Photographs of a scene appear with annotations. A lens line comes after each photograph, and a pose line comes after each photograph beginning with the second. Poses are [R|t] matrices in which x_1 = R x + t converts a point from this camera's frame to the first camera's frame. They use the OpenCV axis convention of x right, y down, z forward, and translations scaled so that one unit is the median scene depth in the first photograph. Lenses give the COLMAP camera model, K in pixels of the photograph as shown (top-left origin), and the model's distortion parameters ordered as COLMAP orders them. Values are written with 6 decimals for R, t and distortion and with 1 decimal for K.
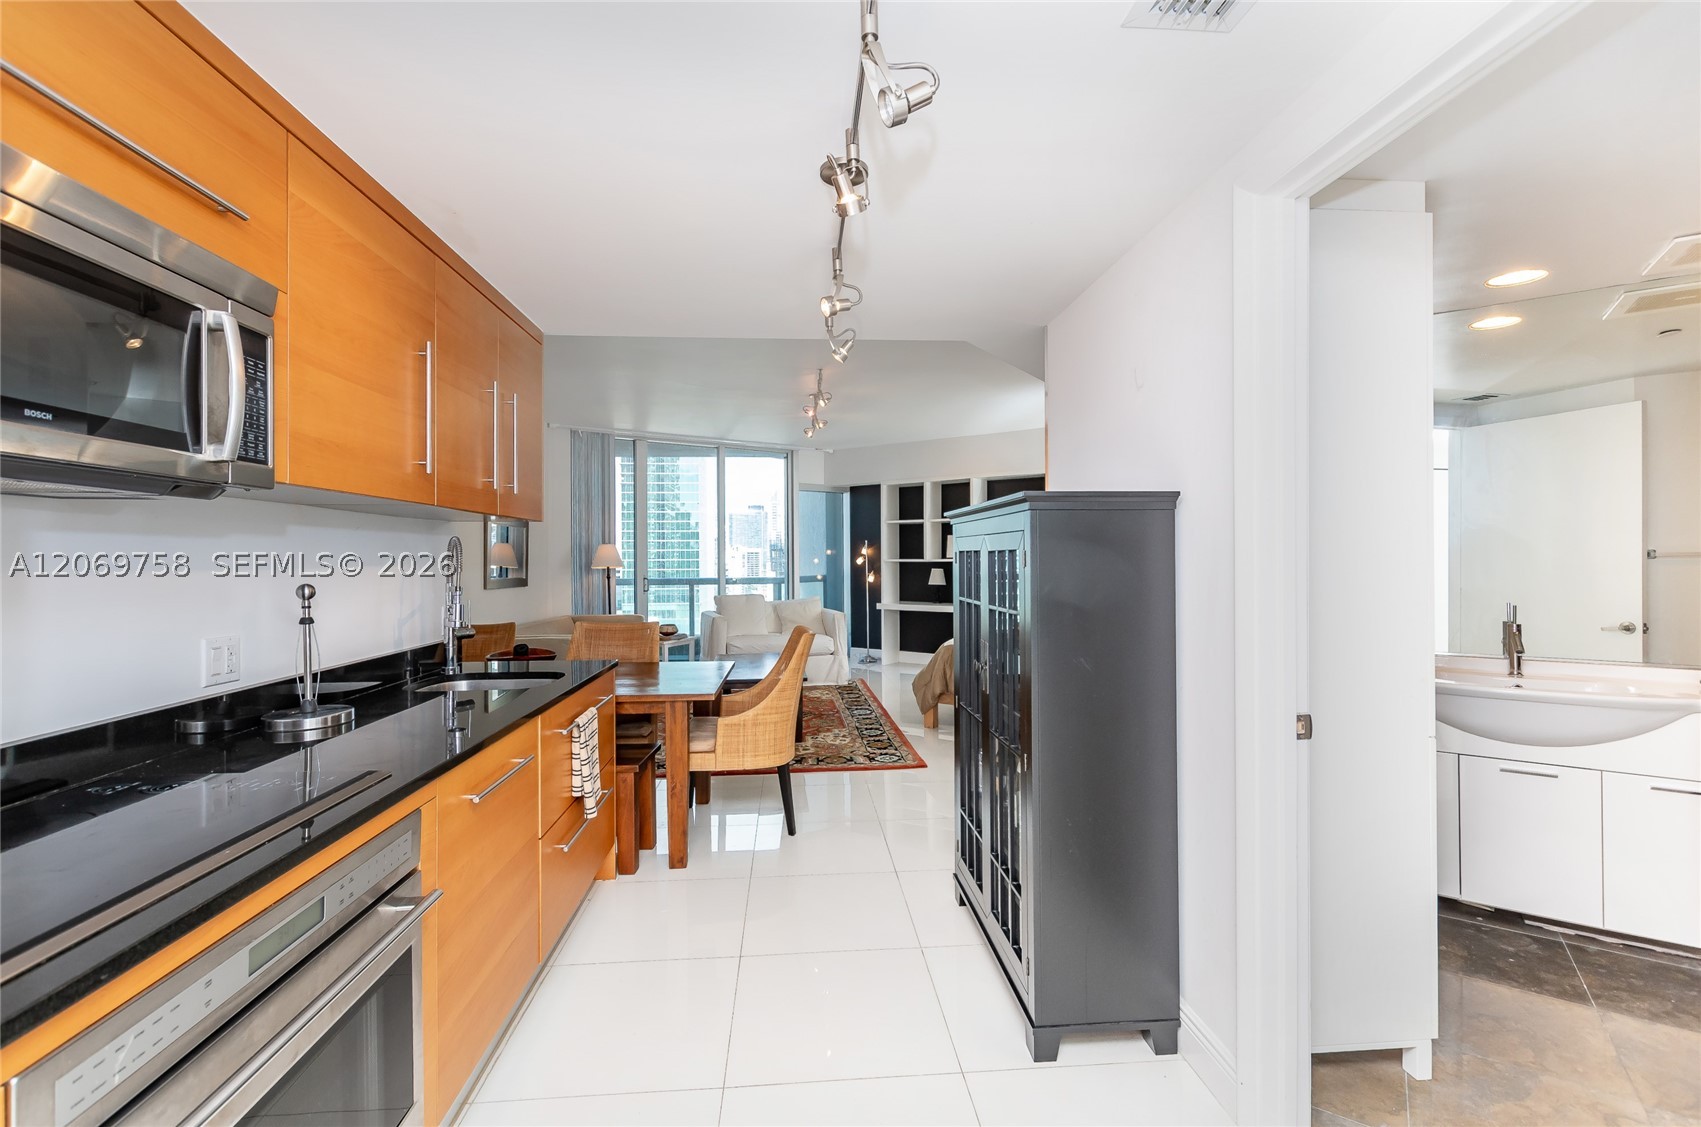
lens RADIAL K [[748.4, 0, 827.5], [0, 748.4, 557.2], [0, 0, 1]] dist [0.005604, -0.002135]
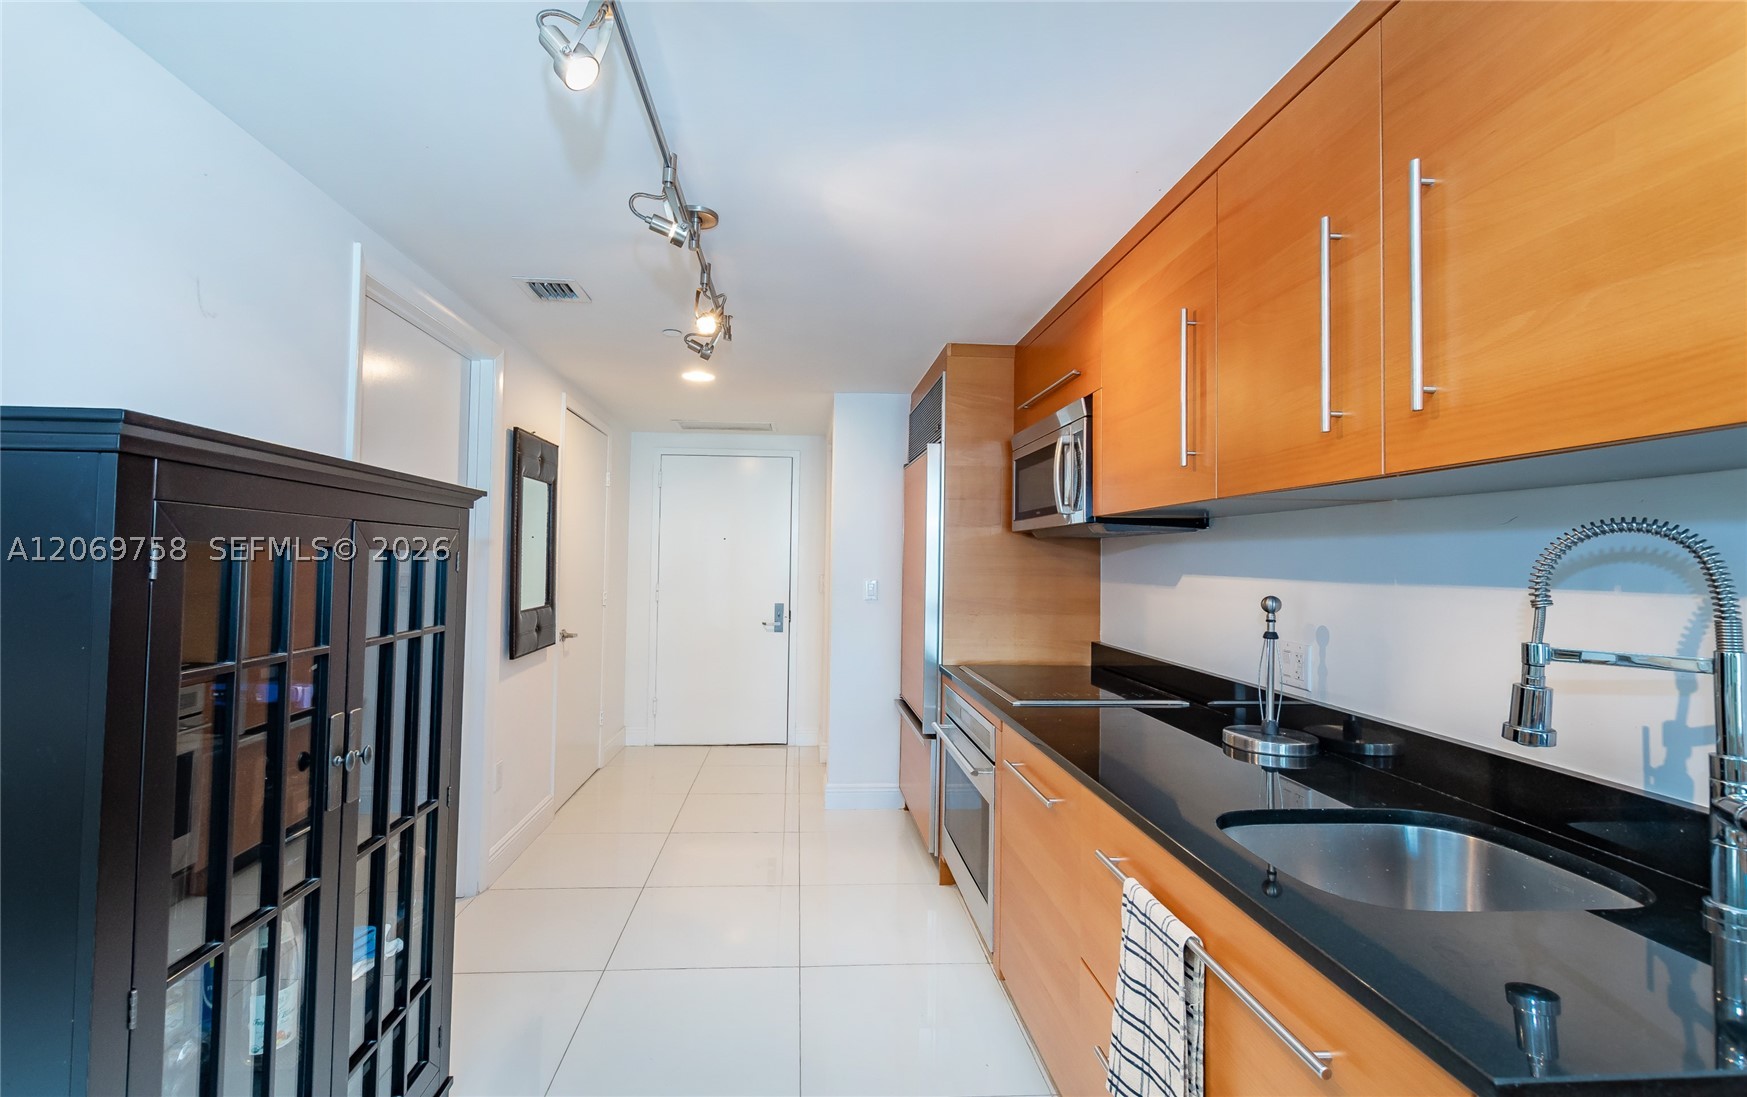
lens RADIAL K [[728.0, 0, 837.5], [0, 728.0, 540.6], [0, 0, 1]] dist [0.002367, 0.000473]
pose [[-0.999605, -0.010406, -0.026097, -0.130958], [-0.009670, 0.999556, -0.028174, -0.002475], [0.026378, -0.027910, -0.999262, 1.896104]]
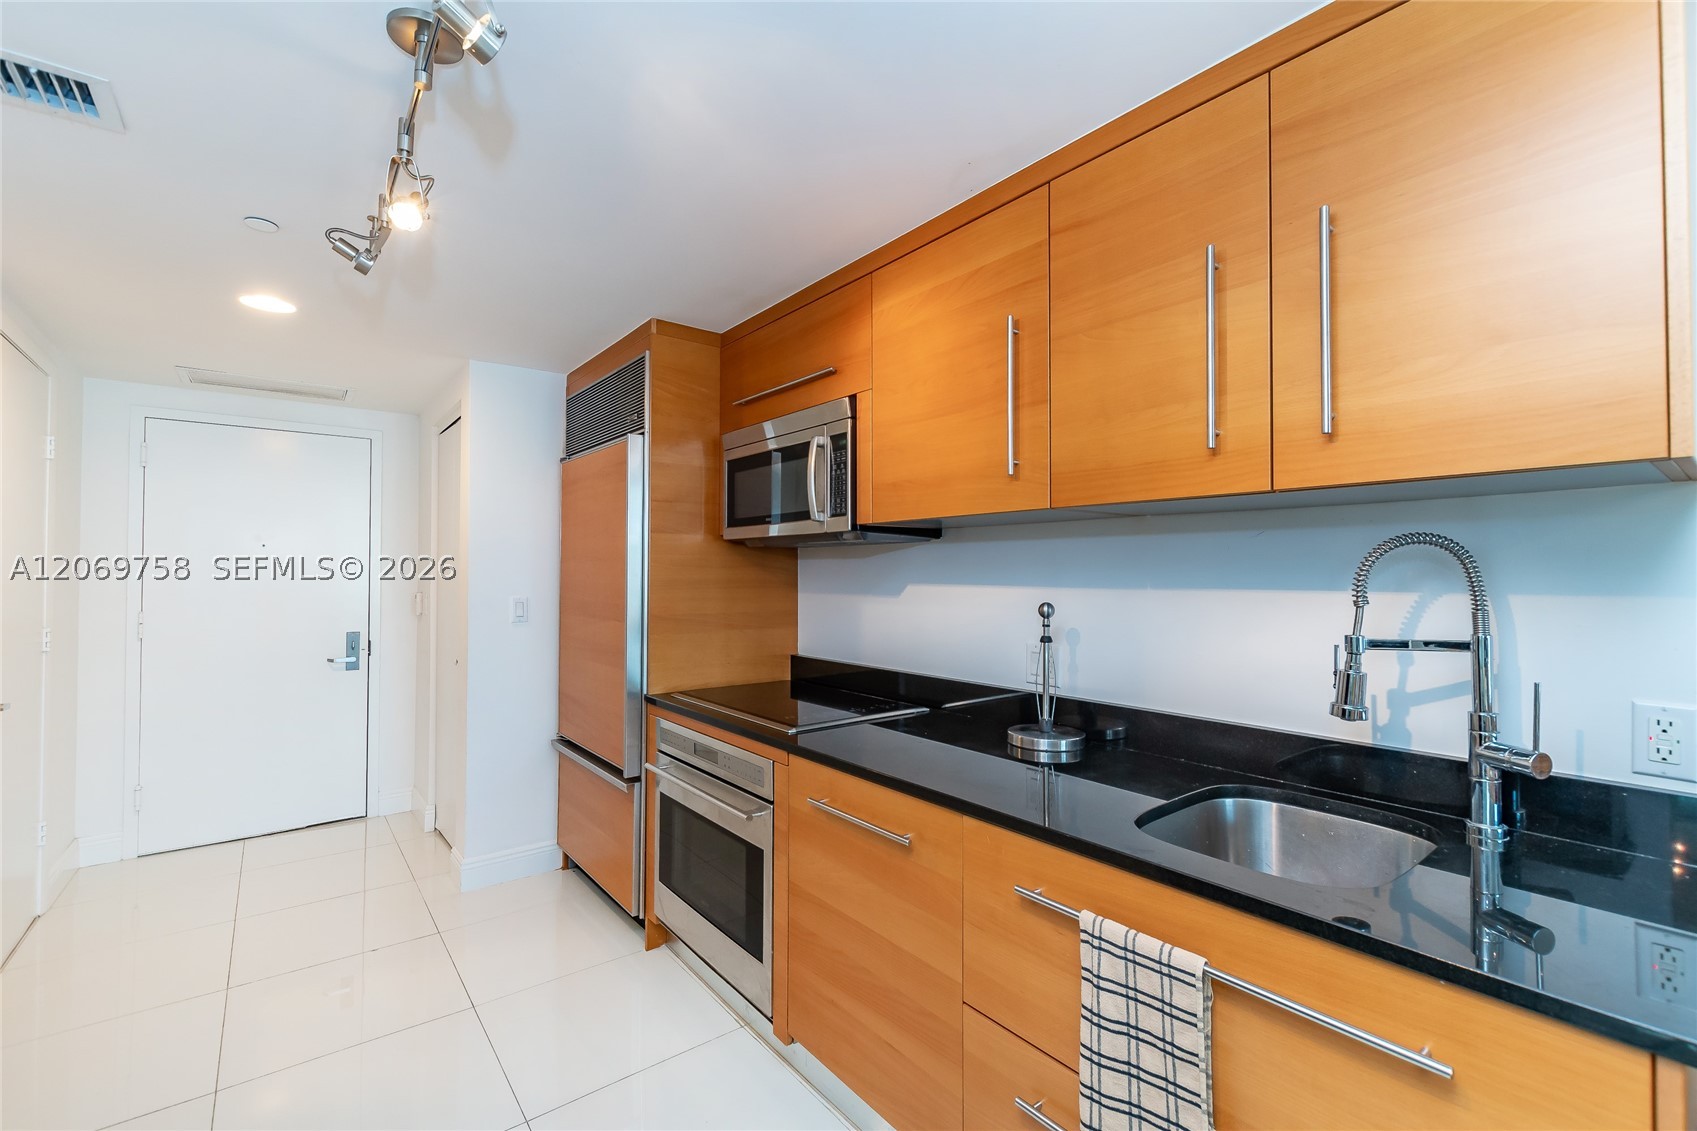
lens RADIAL K [[746.7, 0, 840.4], [0, 746.7, 565.5], [0, 0, 1]] dist [0.005604, -0.002135]
pose [[-0.823319, -0.002991, -0.567572, 0.093086], [0.003141, 0.999947, -0.009827, -0.004569], [0.567571, -0.009874, -0.823265, 1.663046]]
